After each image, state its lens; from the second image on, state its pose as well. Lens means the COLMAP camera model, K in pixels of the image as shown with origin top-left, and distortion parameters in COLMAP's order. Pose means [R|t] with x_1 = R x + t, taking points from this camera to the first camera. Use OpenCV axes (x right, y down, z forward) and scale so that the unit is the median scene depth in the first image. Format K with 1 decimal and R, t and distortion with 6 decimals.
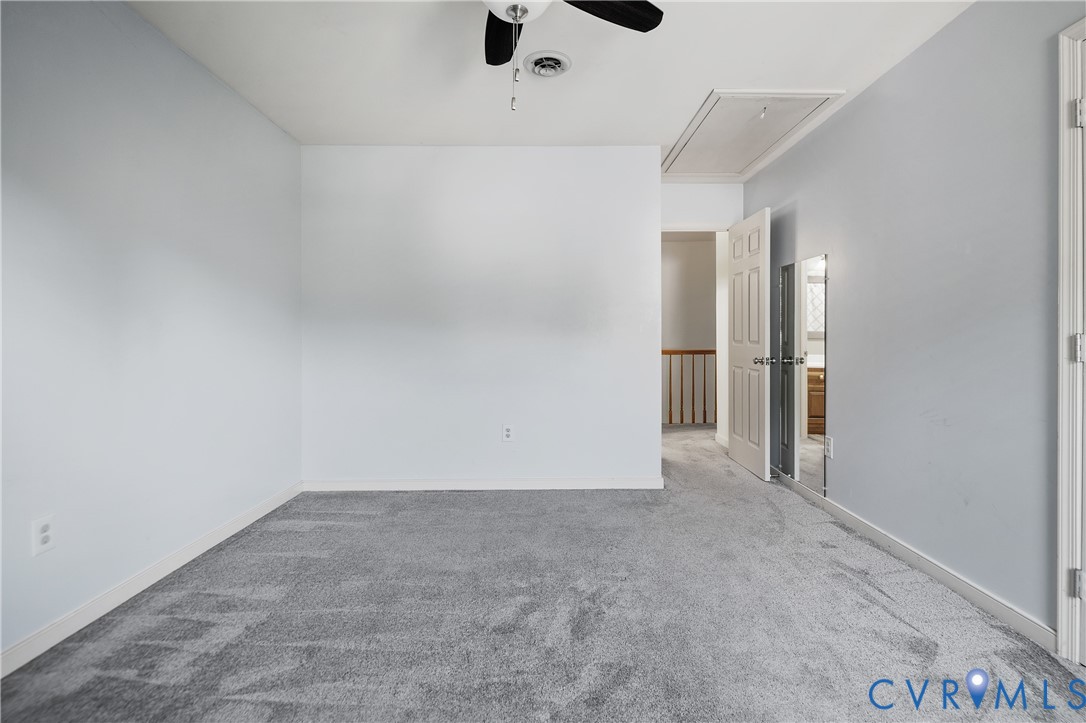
lens RADIAL K [[502.2, 0, 562.5], [0, 502.2, 338.6], [0, 0, 1]] dist [0.003450, -0.002767]
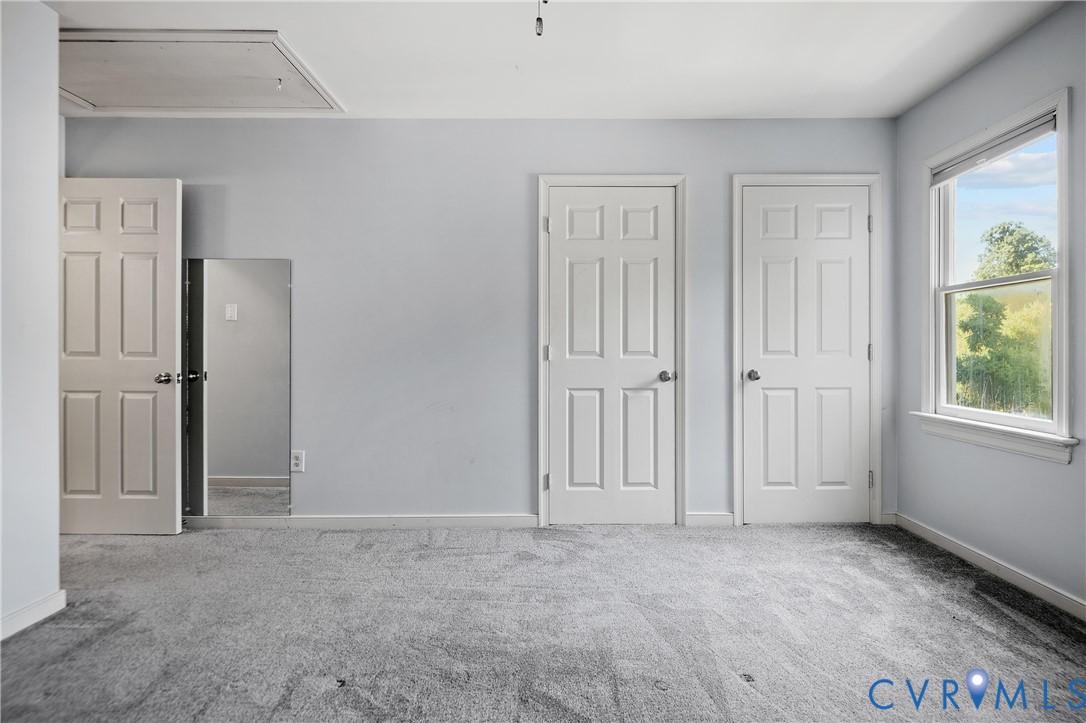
lens RADIAL K [[502.2, 0, 545.9], [0, 502.2, 354.4], [0, 0, 1]] dist [0.003450, -0.002767]
pose [[0.026847, -0.003054, 0.999635, -0.447311], [0.003924, 0.999988, 0.002950, 0.010890], [-0.999632, 0.003843, 0.026858, 0.534676]]
